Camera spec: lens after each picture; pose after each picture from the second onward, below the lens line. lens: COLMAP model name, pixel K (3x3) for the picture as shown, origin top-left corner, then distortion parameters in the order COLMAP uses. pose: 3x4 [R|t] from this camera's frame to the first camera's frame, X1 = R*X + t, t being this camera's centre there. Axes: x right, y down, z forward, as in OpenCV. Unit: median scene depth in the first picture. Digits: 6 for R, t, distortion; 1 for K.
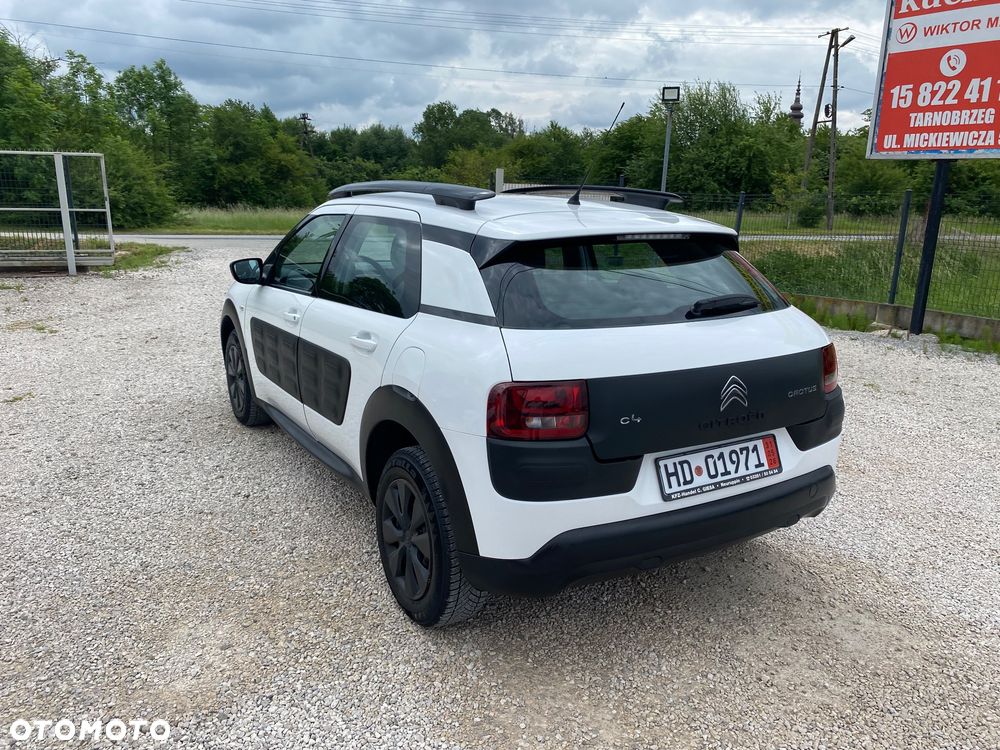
lens RADIAL K [[769.2, 0, 505.9], [0, 769.2, 375.3], [0, 0, 1]] dist [0.027462, -0.027039]
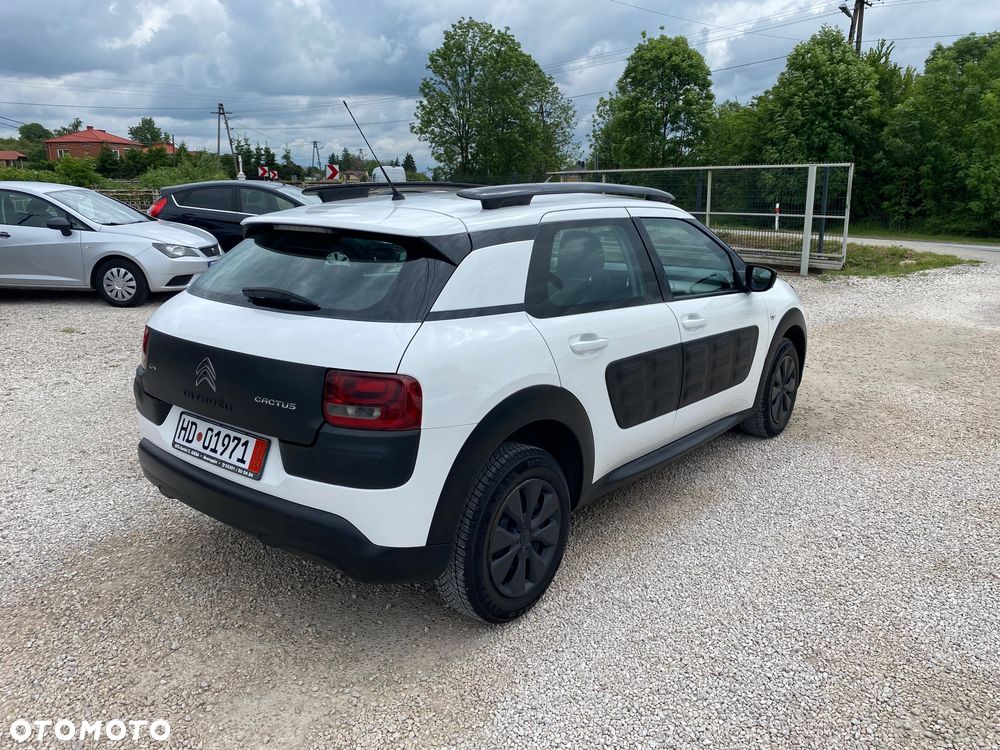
lens RADIAL K [[769.2, 0, 505.8], [0, 769.2, 365.2], [0, 0, 1]] dist [0.027462, -0.027039]
pose [[0.357860, 0.195343, -0.913114, 0.314327], [-0.220351, 0.967923, 0.120711, -0.046119], [0.907404, 0.158008, 0.389425, 0.214639]]
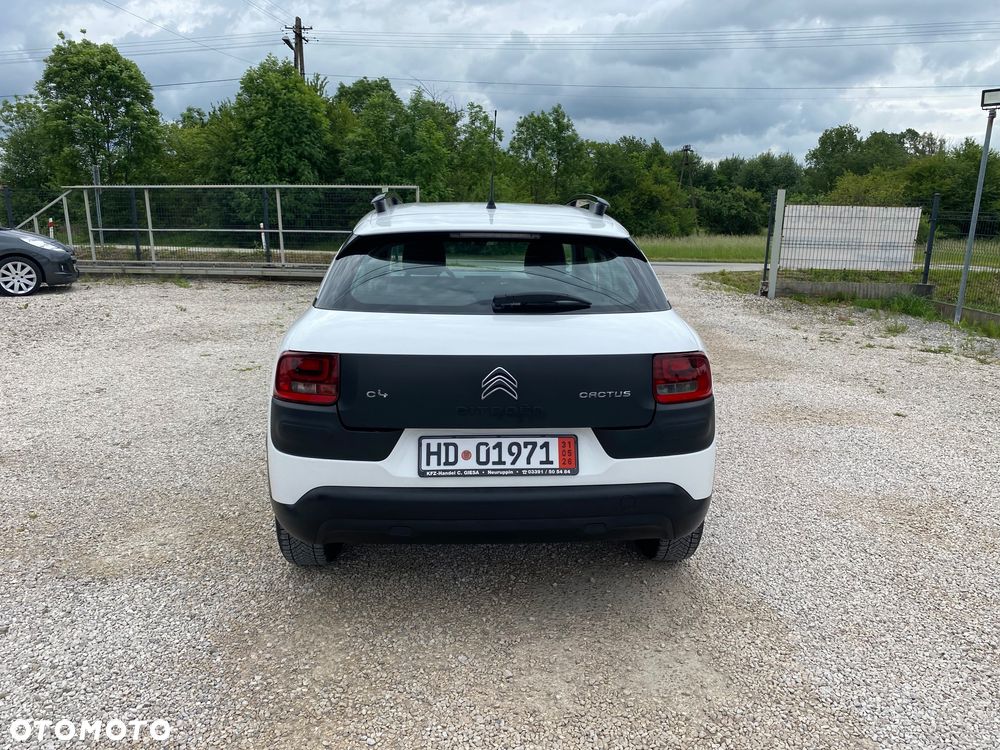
lens RADIAL K [[769.2, 0, 506.2], [0, 769.2, 379.3], [0, 0, 1]] dist [0.027462, -0.027039]
pose [[0.883948, 0.088774, -0.459082, 0.172875], [-0.103923, 0.994555, -0.007781, 0.005479], [0.455891, 0.054587, 0.888360, 0.021398]]
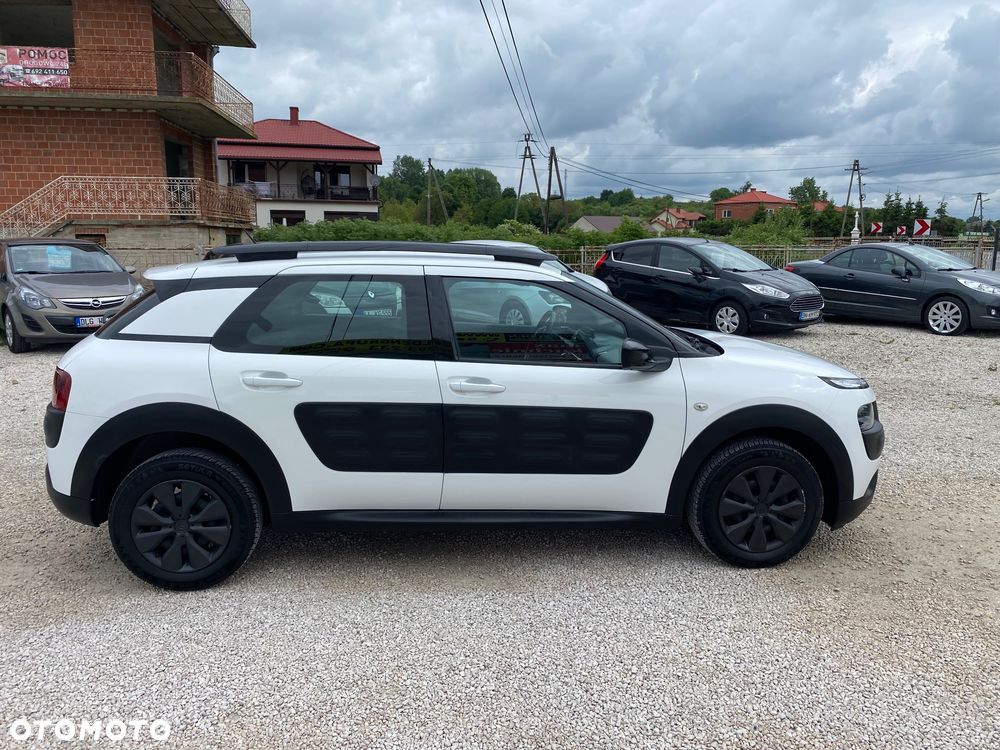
lens RADIAL K [[769.2, 0, 502.9], [0, 769.2, 359.7], [0, 0, 1]] dist [0.027462, -0.027039]
pose [[-0.427913, 0.120184, -0.895794, 0.312532], [-0.229513, 0.944182, 0.236312, -0.127717], [0.874194, 0.306718, -0.376444, 0.533655]]
